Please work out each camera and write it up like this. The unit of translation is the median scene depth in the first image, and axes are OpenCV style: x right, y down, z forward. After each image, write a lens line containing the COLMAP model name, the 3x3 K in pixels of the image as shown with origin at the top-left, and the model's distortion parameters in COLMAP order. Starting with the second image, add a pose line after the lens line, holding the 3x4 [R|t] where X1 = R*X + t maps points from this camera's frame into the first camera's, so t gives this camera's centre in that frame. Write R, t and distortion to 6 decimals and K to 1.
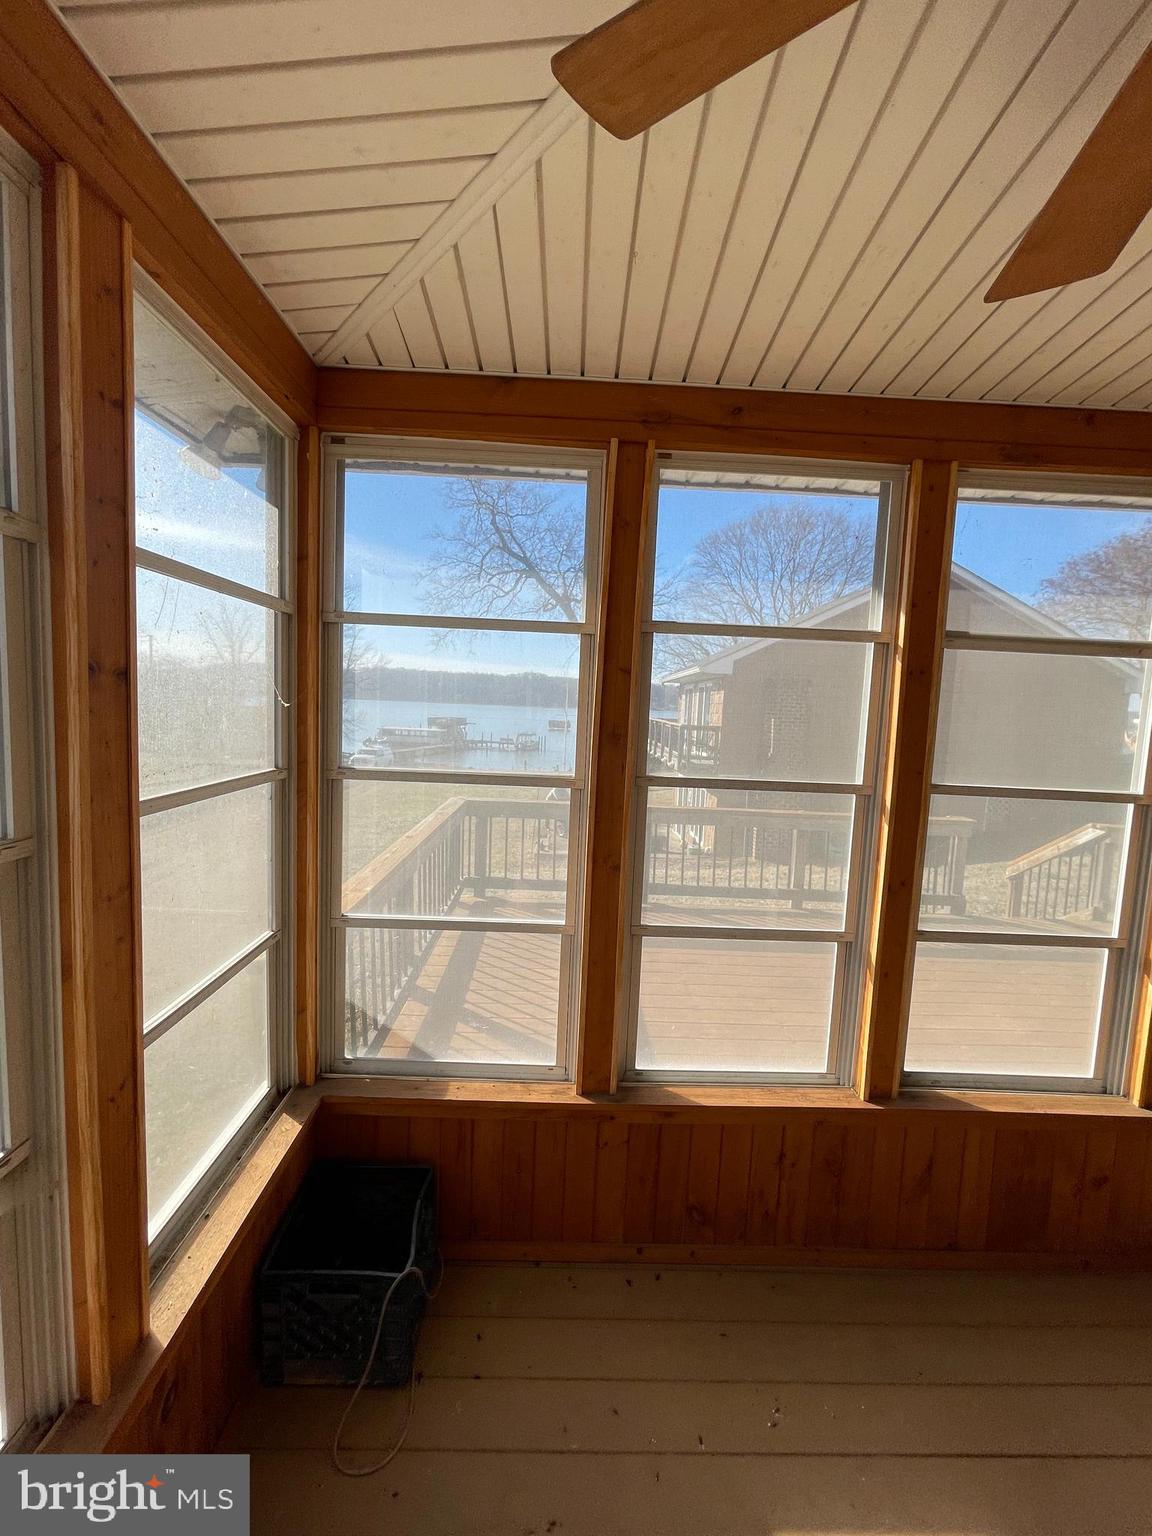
lens RADIAL K [[626.2, 0, 576.3], [0, 626.2, 755.3], [0, 0, 1]] dist [-0.013709, 0.012219]
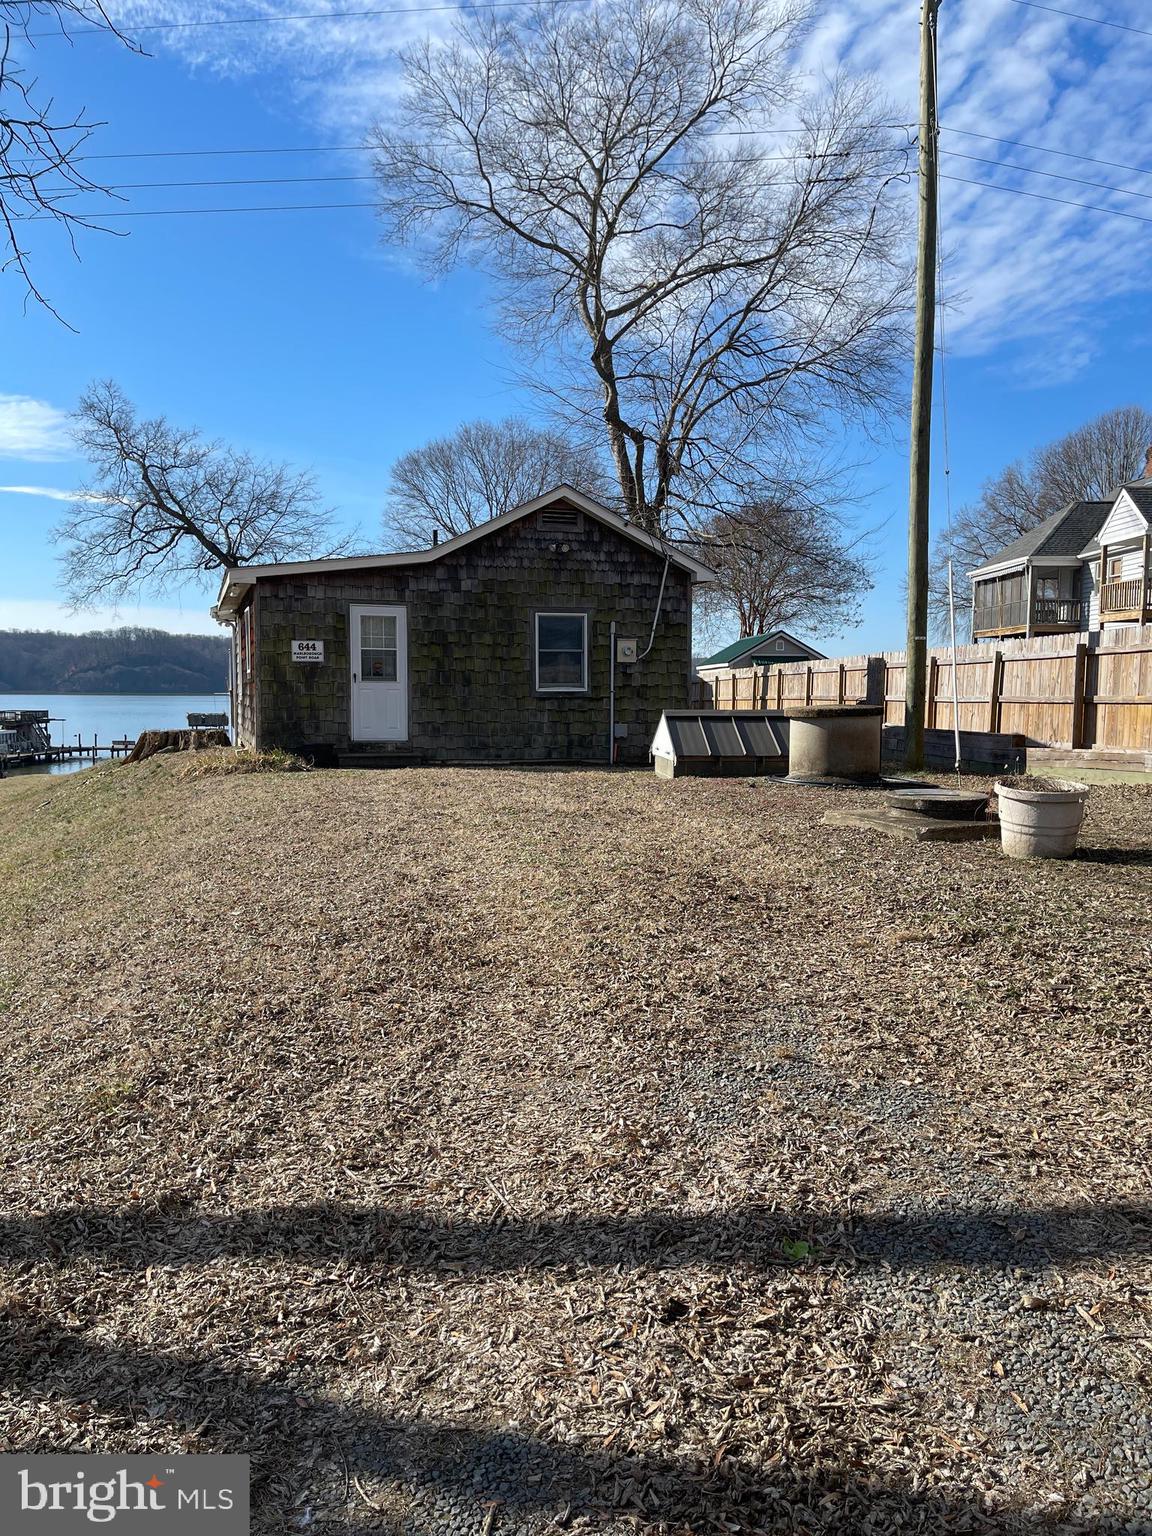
lens RADIAL K [[1168.2, 0, 581.9], [0, 1168.2, 785.2], [0, 0, 1]] dist [0.068323, -0.085908]
pose [[0.957664, -0.059028, 0.281773, -0.019420], [0.057487, 0.998252, 0.013739, 0.053163], [-0.282091, 0.003041, 0.959383, -0.482759]]
